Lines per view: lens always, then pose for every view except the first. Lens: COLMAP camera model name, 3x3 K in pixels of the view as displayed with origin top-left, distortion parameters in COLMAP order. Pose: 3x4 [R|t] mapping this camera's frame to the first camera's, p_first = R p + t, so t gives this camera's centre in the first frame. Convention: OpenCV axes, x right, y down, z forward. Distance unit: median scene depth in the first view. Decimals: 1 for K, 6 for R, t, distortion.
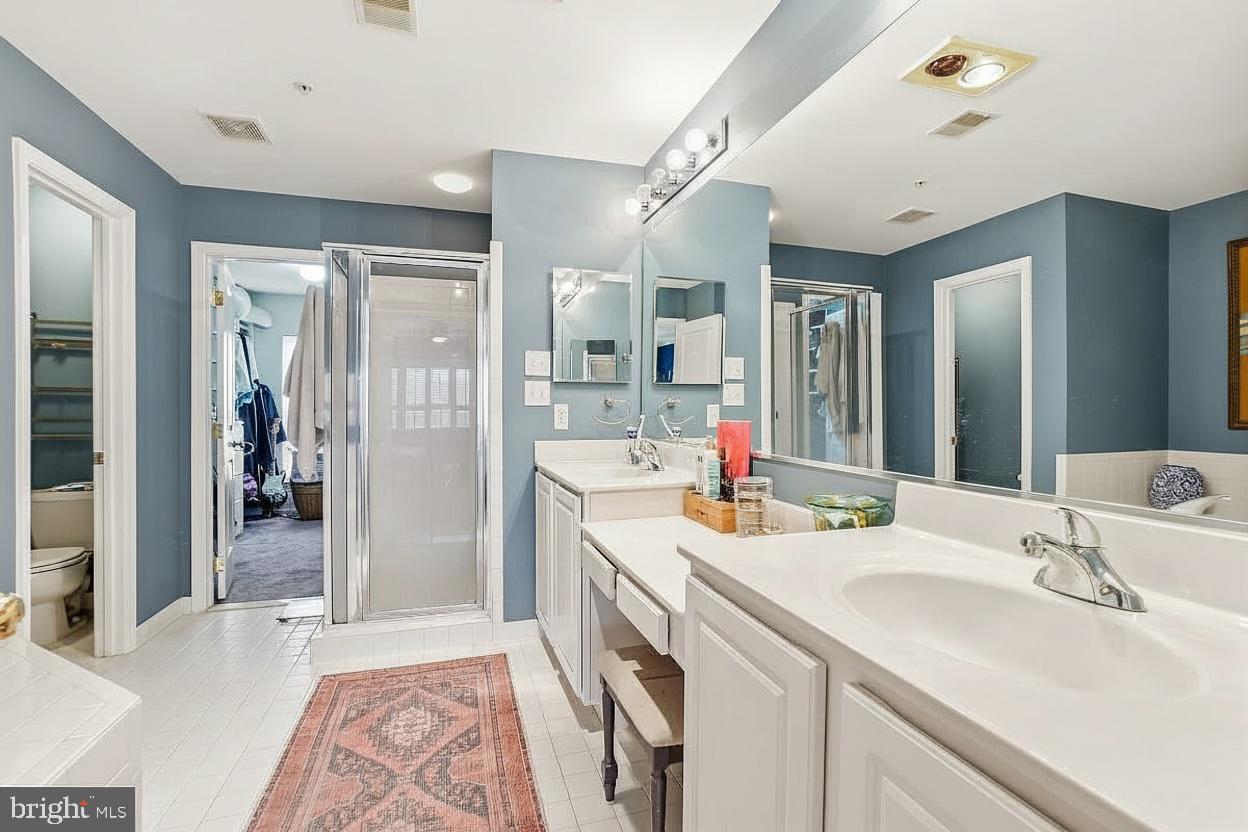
lens RADIAL K [[566.4, 0, 622.9], [0, 566.4, 413.5], [0, 0, 1]] dist [-0.034081, -0.000018]
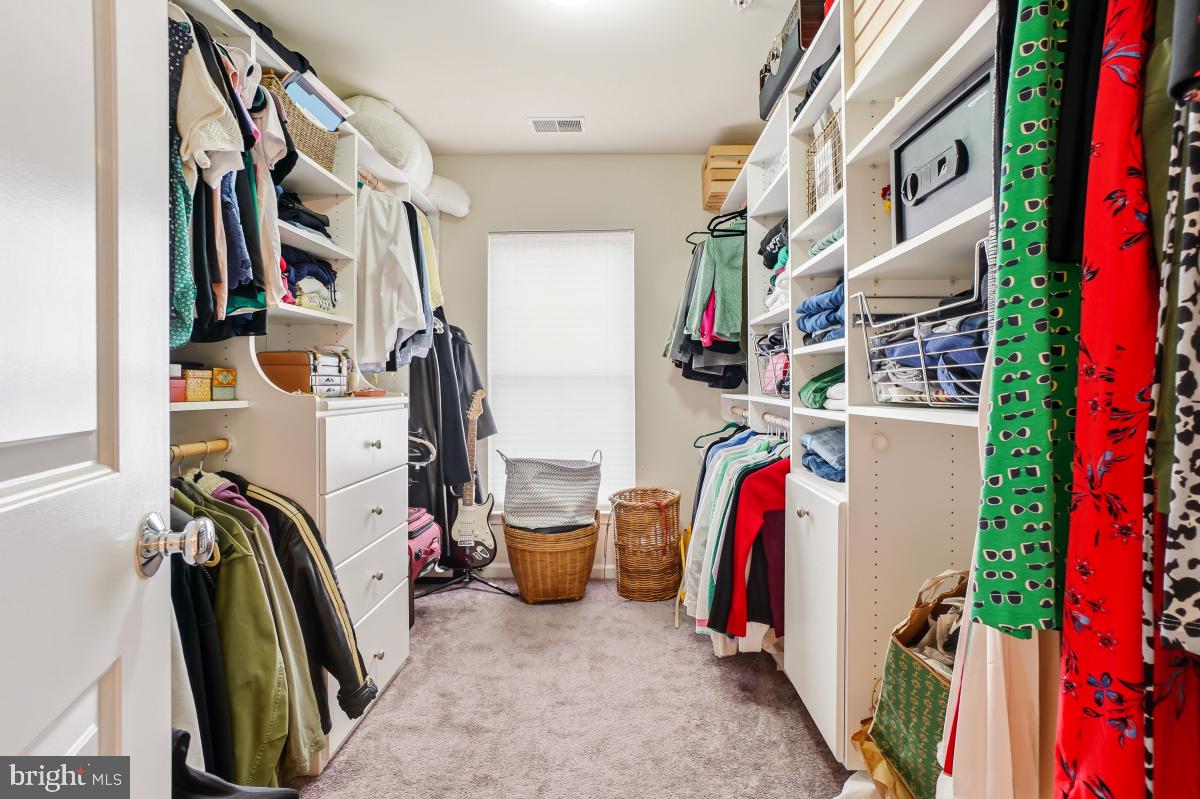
lens RADIAL K [[544.6, 0, 601.2], [0, 544.6, 397.4], [0, 0, 1]] dist [-0.034081, -0.000018]
pose [[0.943794, -0.001260, -0.330533, -0.357576], [0.004796, 0.999940, 0.009885, 0.011493], [0.330501, -0.010914, 0.943743, 0.583466]]
